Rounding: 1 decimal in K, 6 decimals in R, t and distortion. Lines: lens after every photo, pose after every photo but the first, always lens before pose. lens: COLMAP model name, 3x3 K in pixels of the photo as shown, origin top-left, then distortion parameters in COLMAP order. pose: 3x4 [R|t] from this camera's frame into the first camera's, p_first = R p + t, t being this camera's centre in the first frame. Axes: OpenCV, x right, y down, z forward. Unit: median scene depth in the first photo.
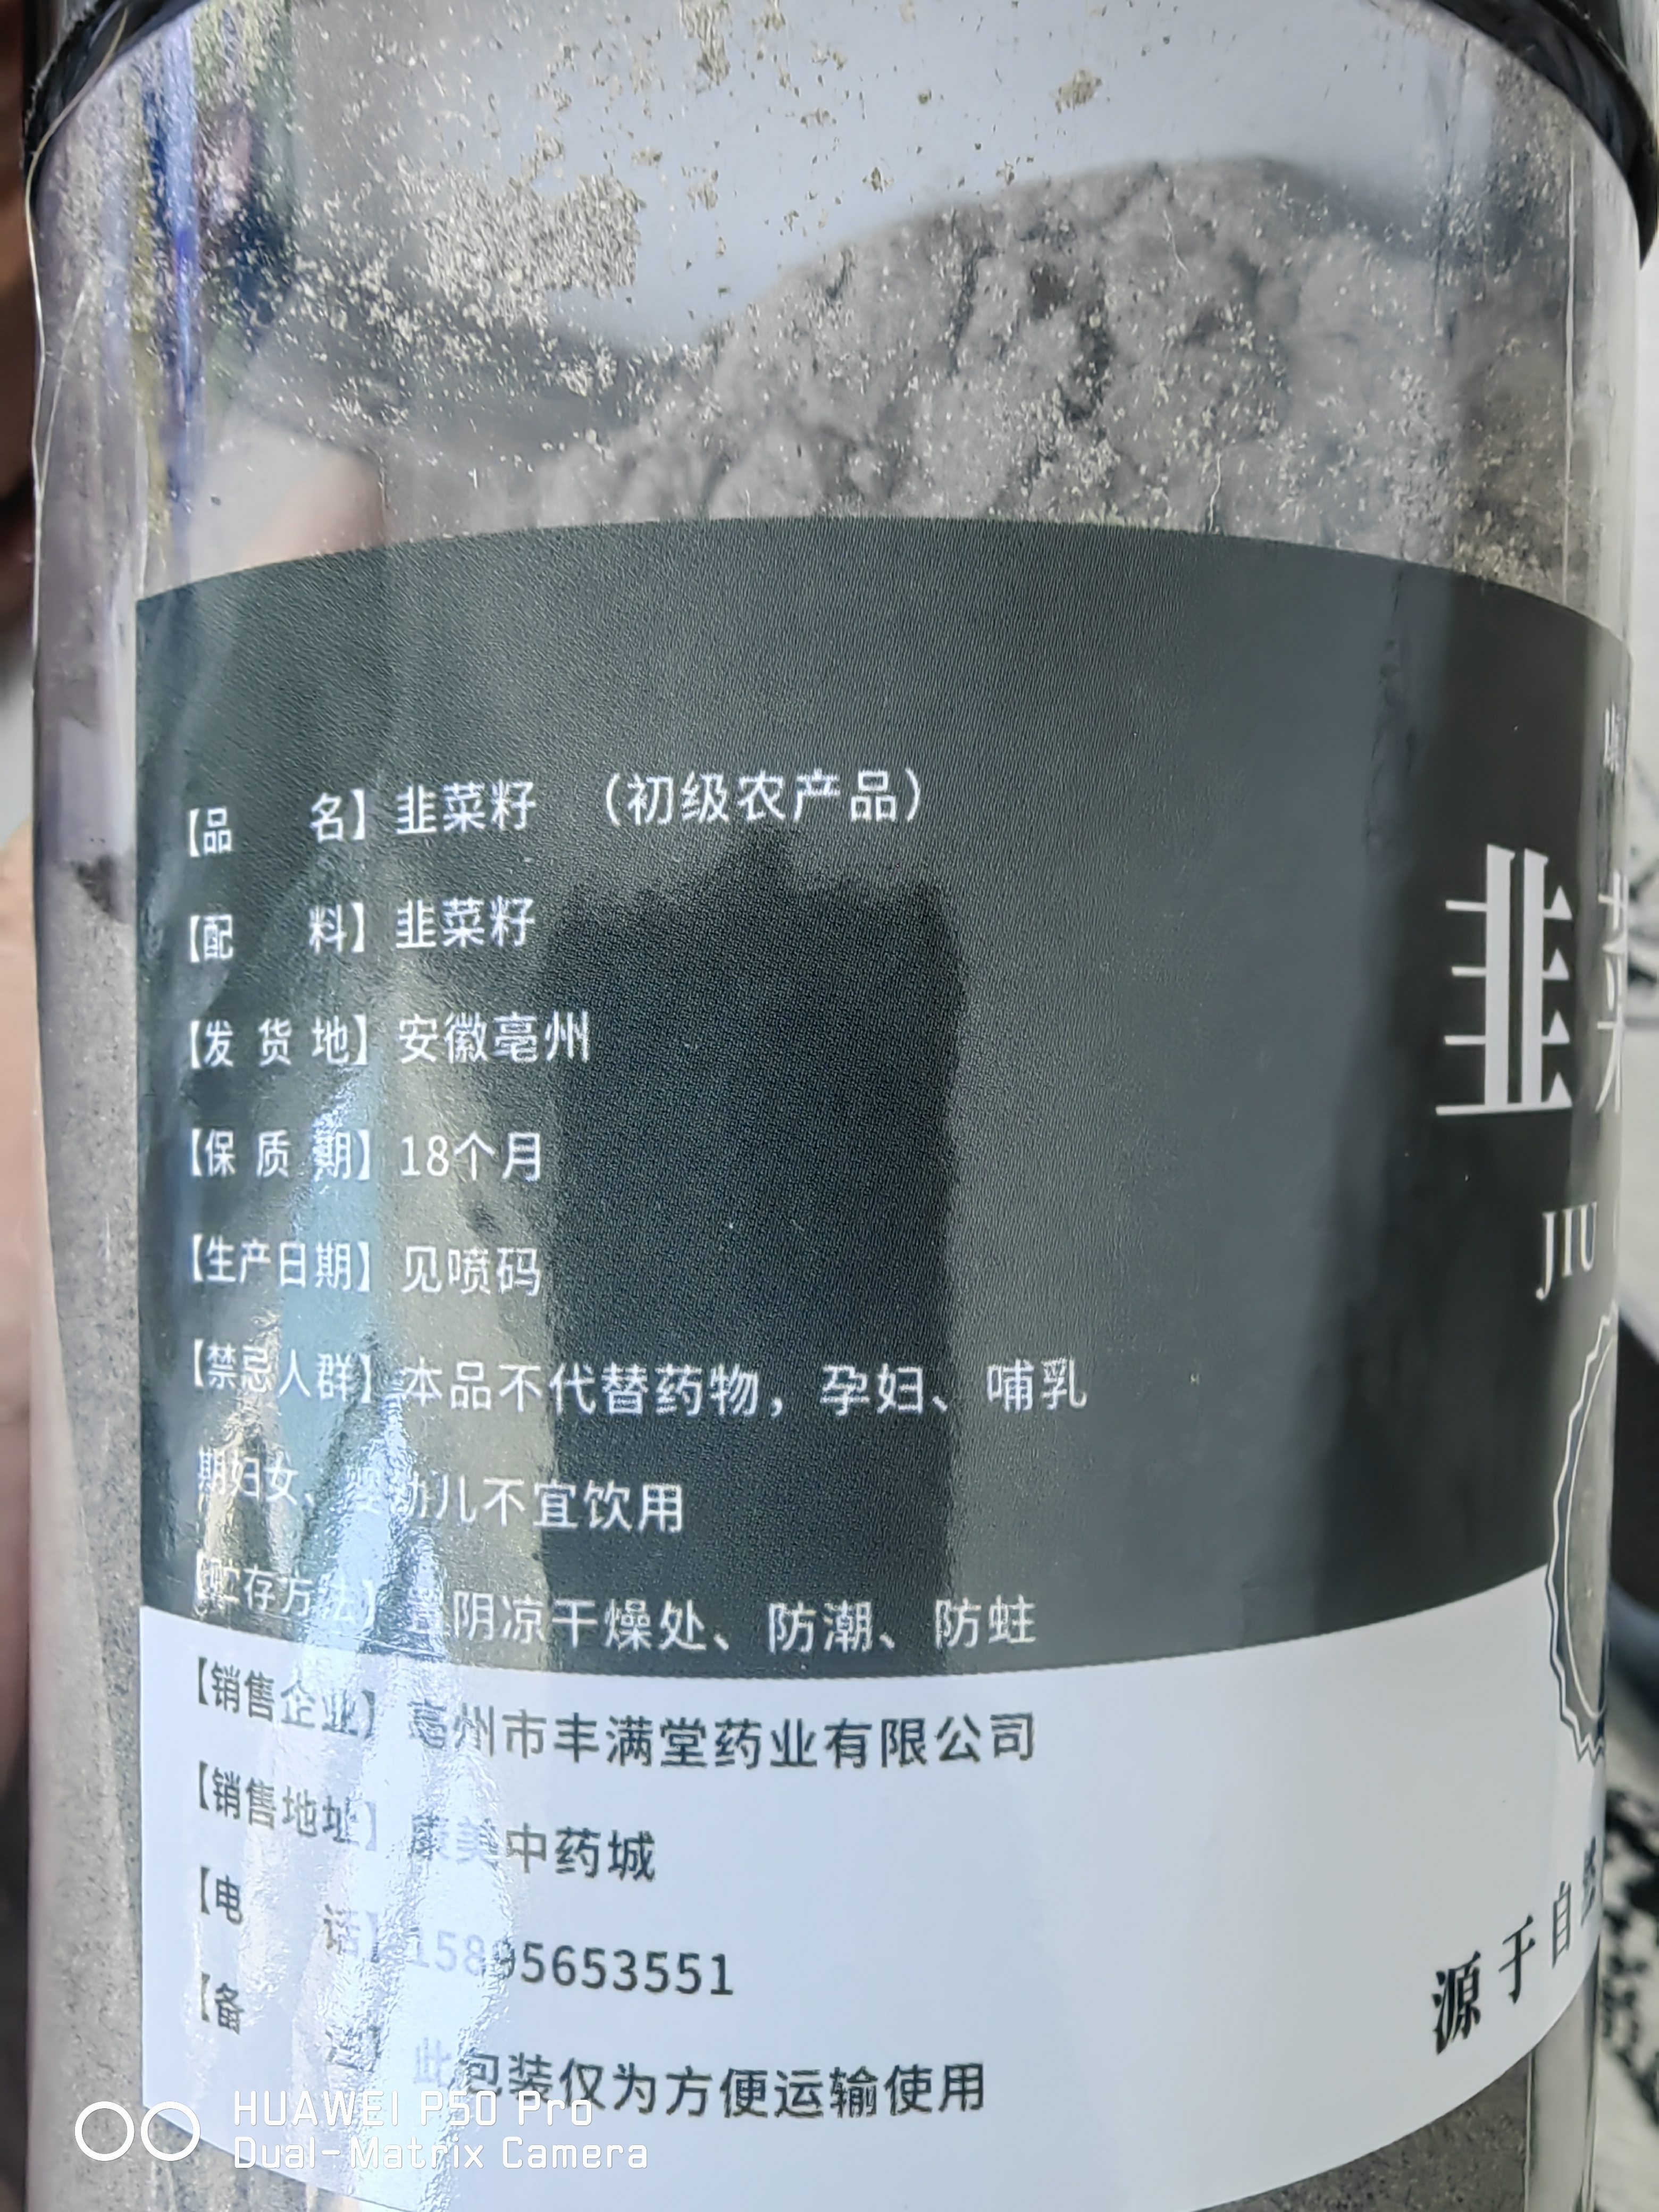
lens RADIAL K [[1809.9, 0, 822.8], [0, 1809.9, 1066.7], [0, 0, 1]] dist [-0.021575, 0.044206]
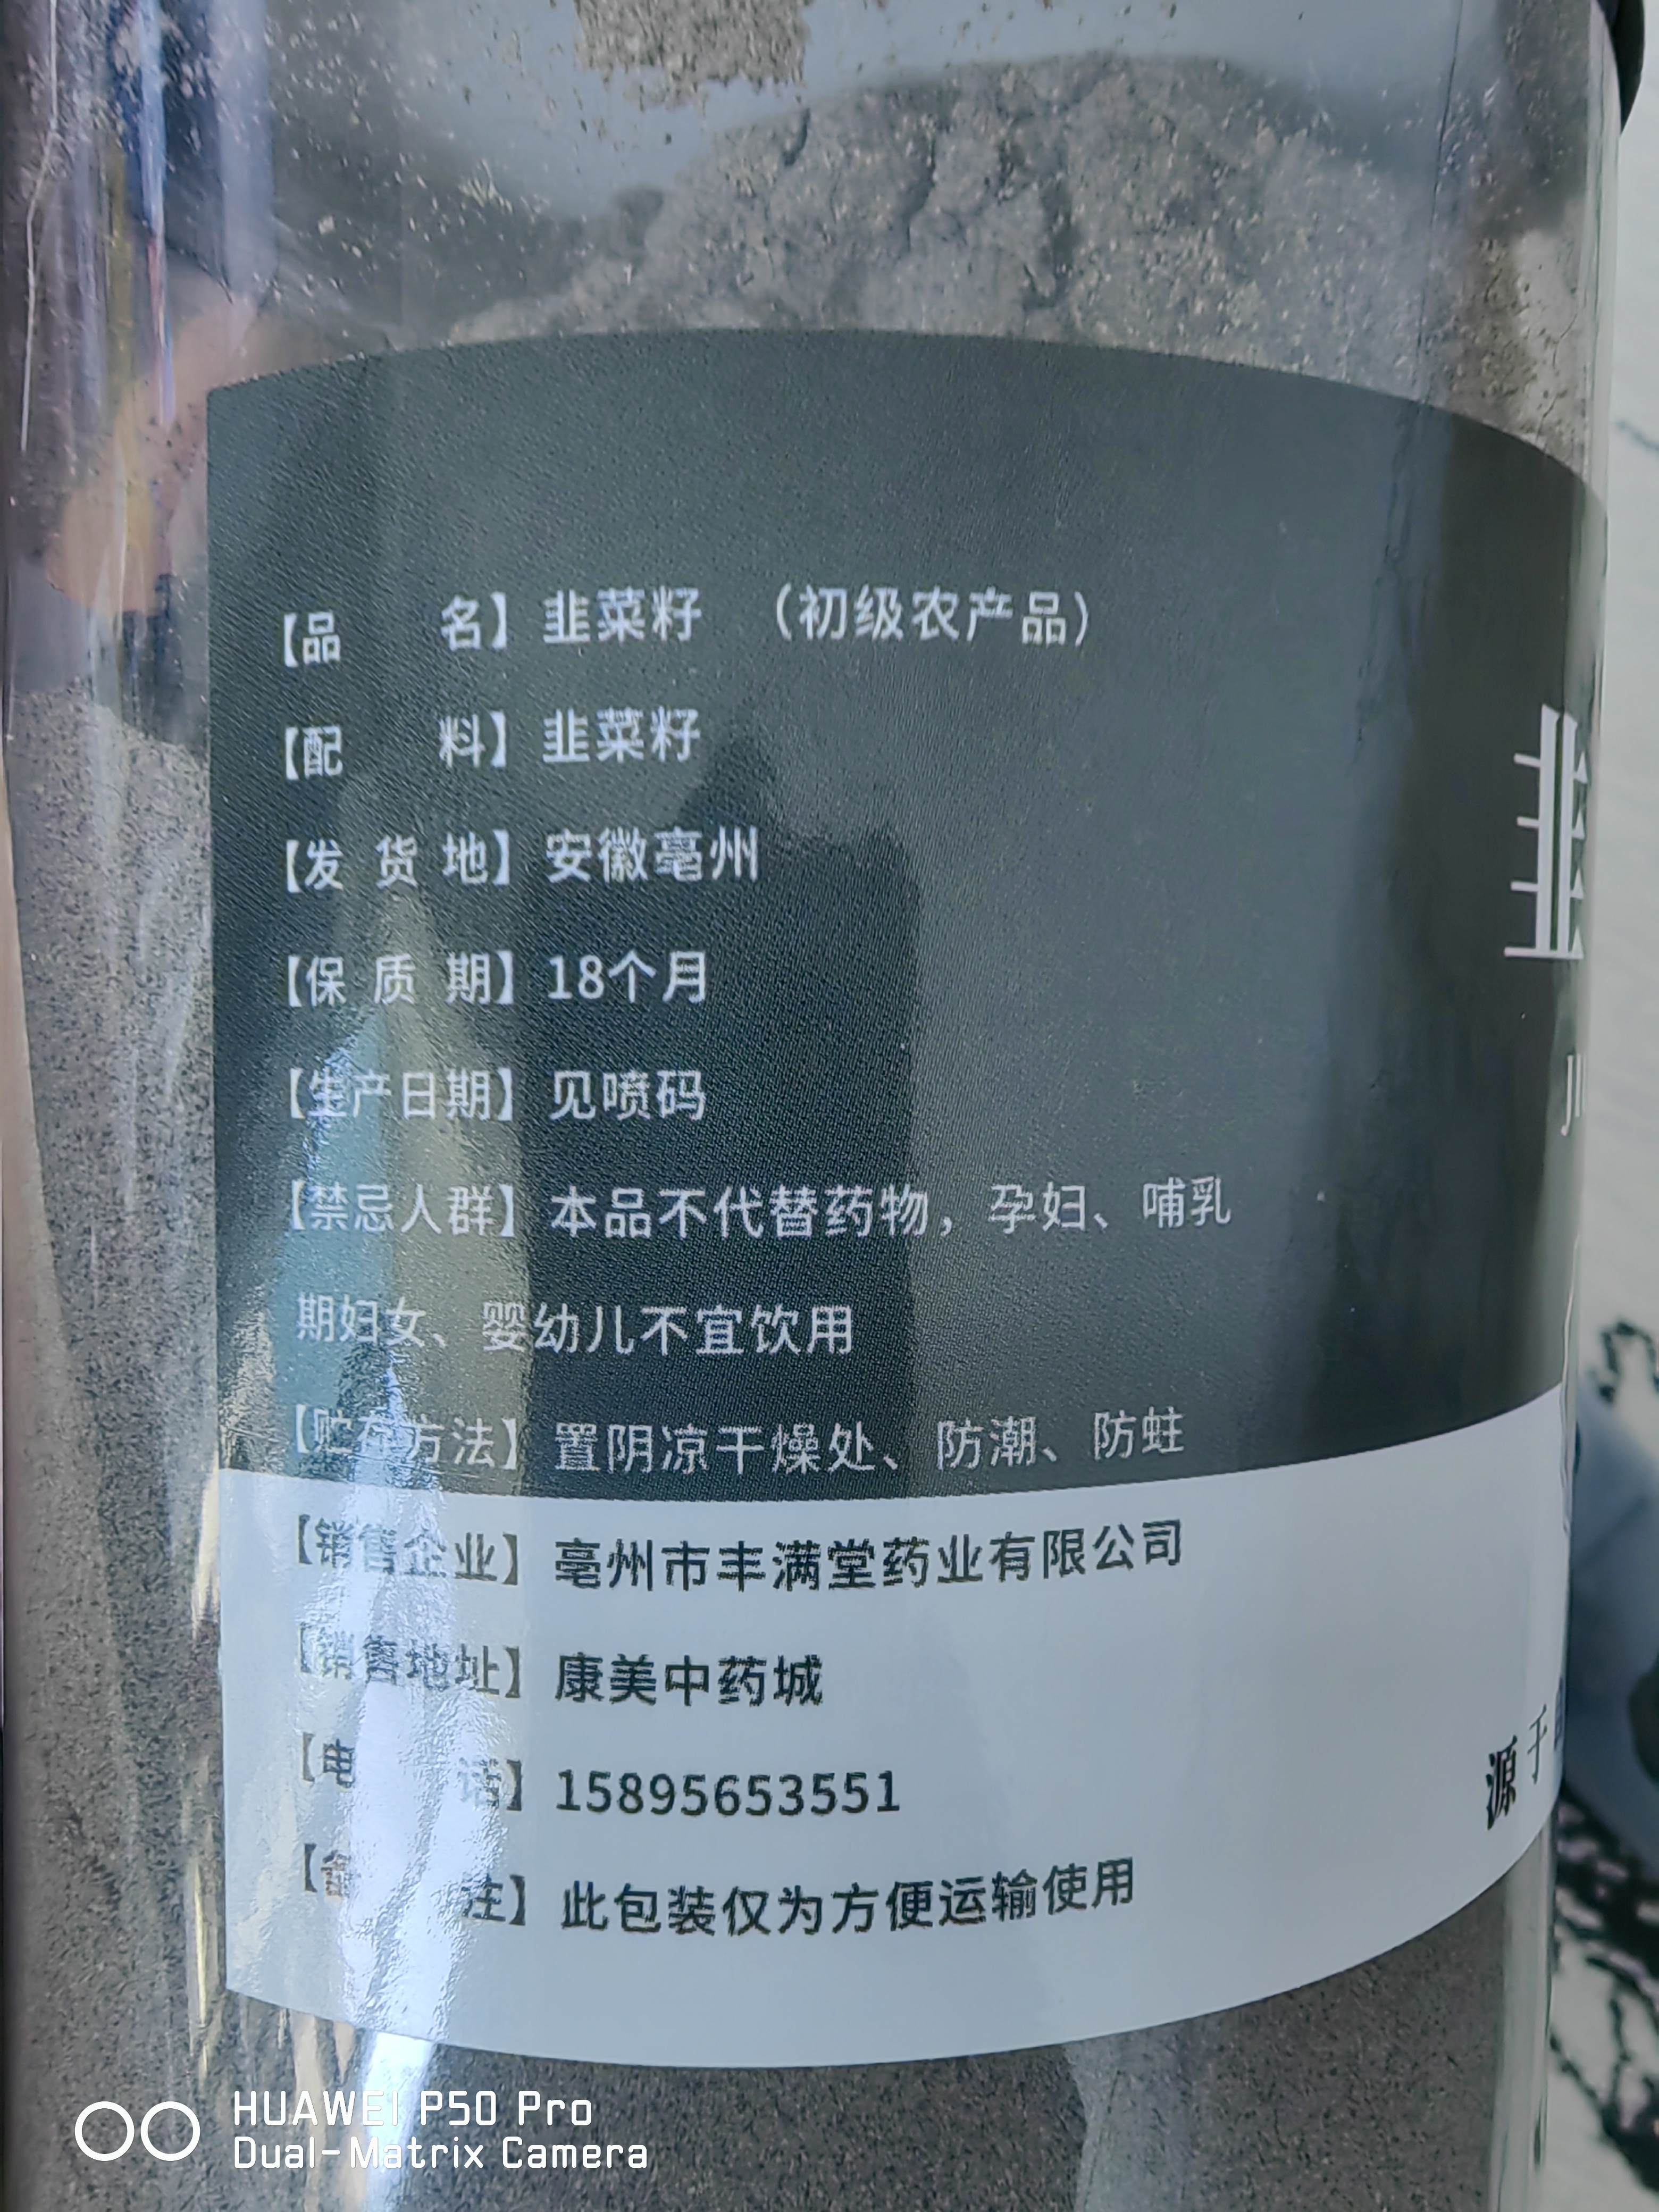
lens RADIAL K [[1809.9, 0, 822.8], [0, 1809.9, 1066.7], [0, 0, 1]] dist [-0.021575, 0.044206]
pose [[0.983701, -0.000548, 0.179814, -0.270220], [-0.003816, 0.999707, 0.023923, 0.075055], [-0.179774, -0.024219, 0.983410, 0.027147]]
